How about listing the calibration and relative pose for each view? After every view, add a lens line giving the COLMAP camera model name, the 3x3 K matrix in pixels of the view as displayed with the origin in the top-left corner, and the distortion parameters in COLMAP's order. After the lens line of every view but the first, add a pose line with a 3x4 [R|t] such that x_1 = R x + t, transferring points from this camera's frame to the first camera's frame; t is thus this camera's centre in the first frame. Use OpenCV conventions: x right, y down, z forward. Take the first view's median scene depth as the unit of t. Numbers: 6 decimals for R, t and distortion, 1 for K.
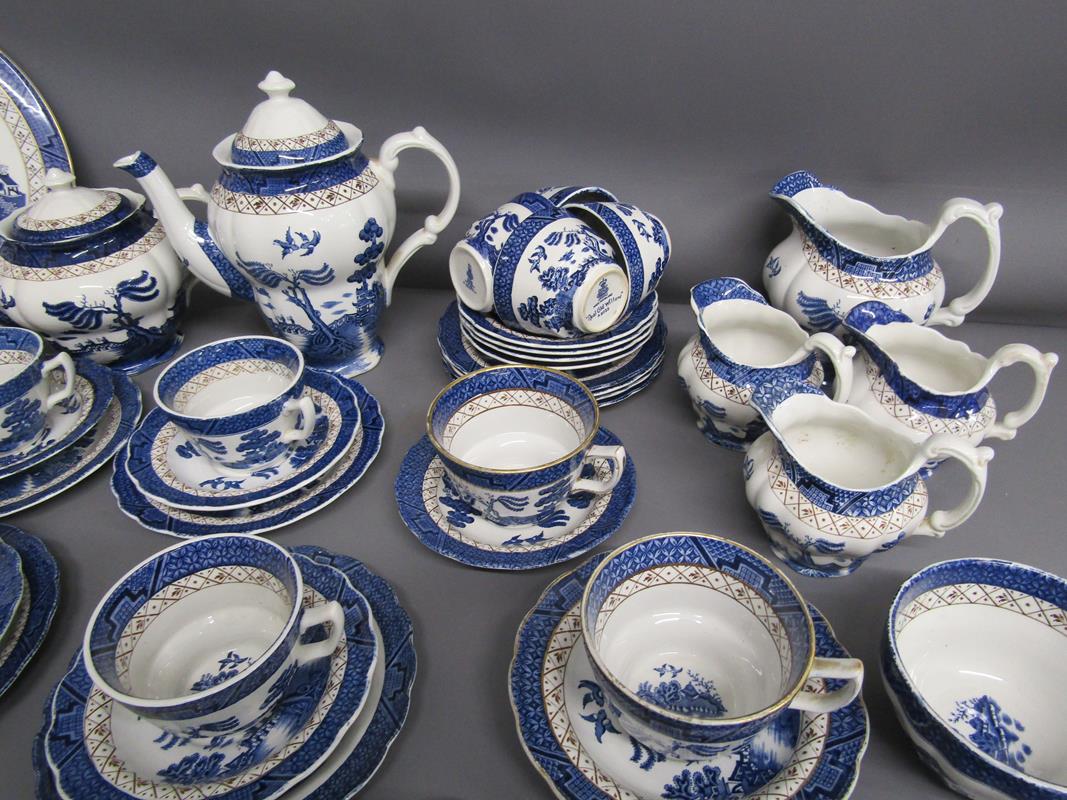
lens RADIAL K [[822.8, 0, 531.9], [0, 822.8, 393.0], [0, 0, 1]] dist [-0.004281, -0.005663]
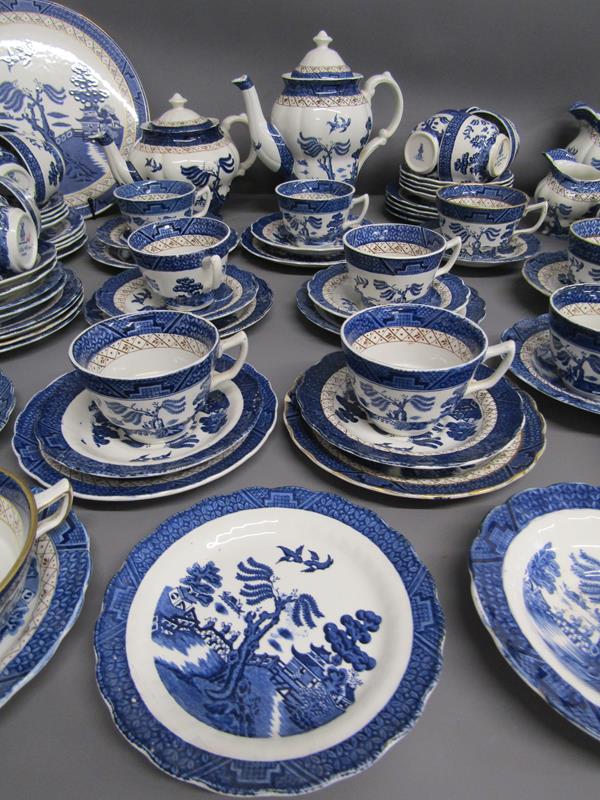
lens RADIAL K [[616.9, 0, 292.7], [0, 616.9, 405.7], [0, 0, 1]] dist [-0.004281, -0.005663]
pose [[0.991559, -0.046854, 0.120895, -0.562251], [0.051676, 0.997976, -0.037067, 0.467528], [-0.118913, 0.043001, 0.991973, -0.299369]]
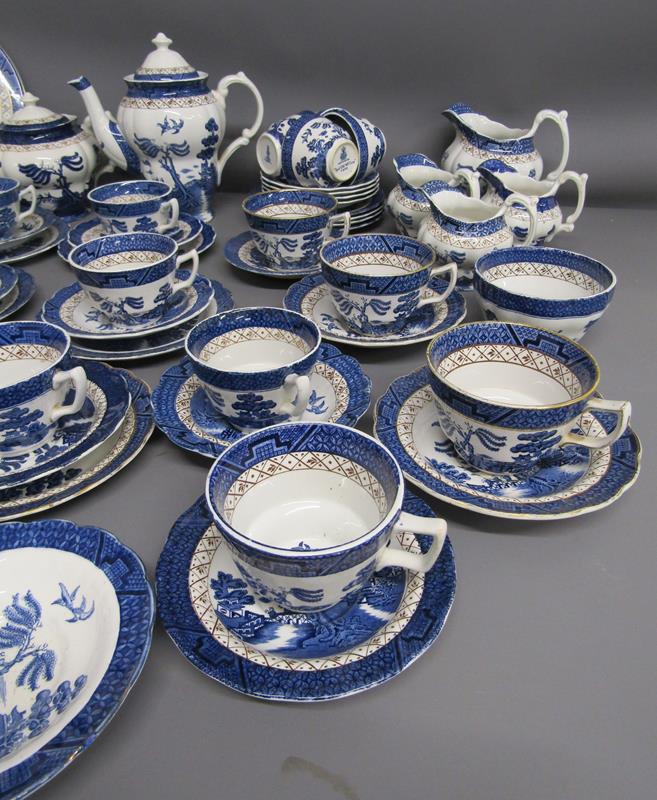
lens RADIAL K [[682.0, 0, 326.0], [0, 682.0, 356.6], [0, 0, 1]] dist [-0.001252, -0.012712]
pose [[0.999814, 0.016414, 0.010123, 0.039751], [-0.015232, 0.994088, -0.107500, 0.446720], [-0.011828, 0.107326, 0.994154, -0.389304]]
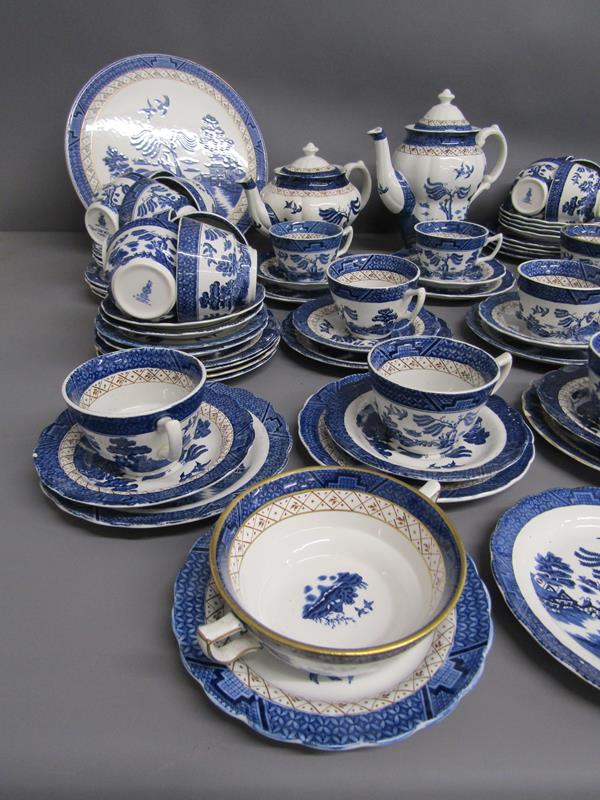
lens RADIAL K [[616.9, 0, 288.4], [0, 616.9, 399.4], [0, 0, 1]] dist [-0.004281, -0.005663]
pose [[0.983692, -0.053786, 0.171631, -0.962519], [0.071695, 0.992410, -0.099914, 0.472561], [-0.164955, 0.110590, 0.980082, -0.325846]]
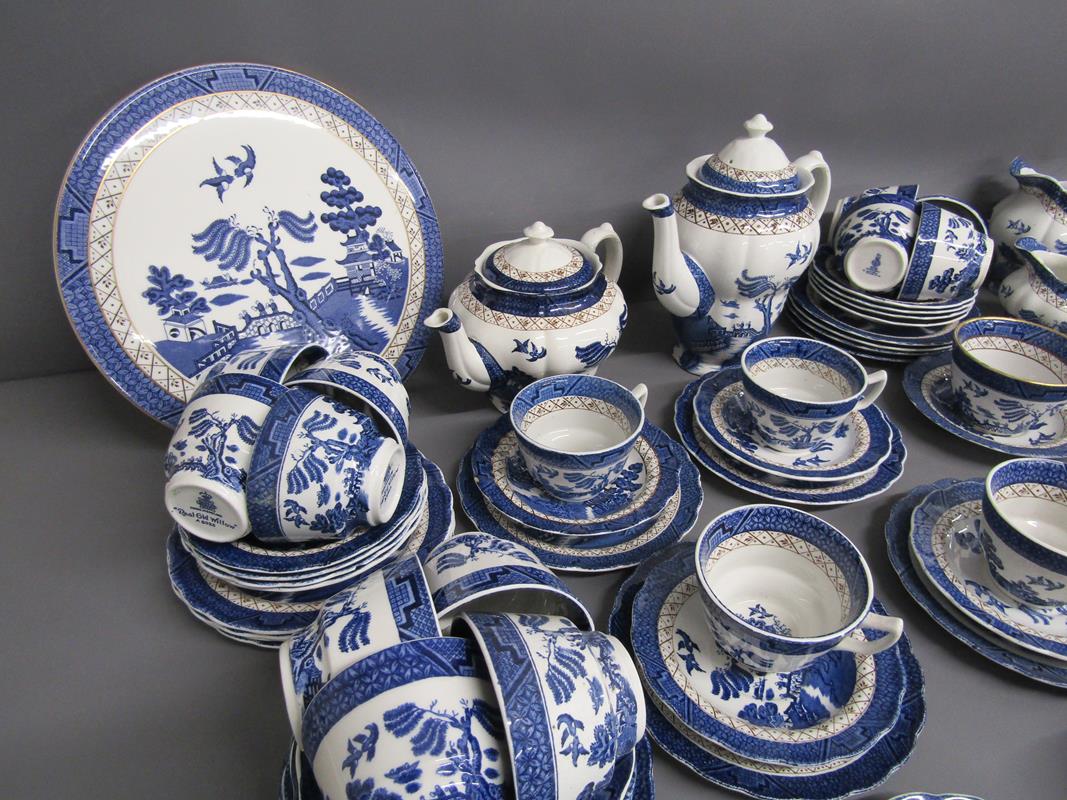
lens RADIAL K [[822.8, 0, 542.4], [0, 822.8, 398.0], [0, 0, 1]] dist [-0.004281, -0.005663]
pose [[0.898197, -0.208505, 0.386999, -1.094089], [0.215294, 0.976196, 0.026268, -0.087100], [-0.383263, 0.059725, 0.921706, 0.051554]]
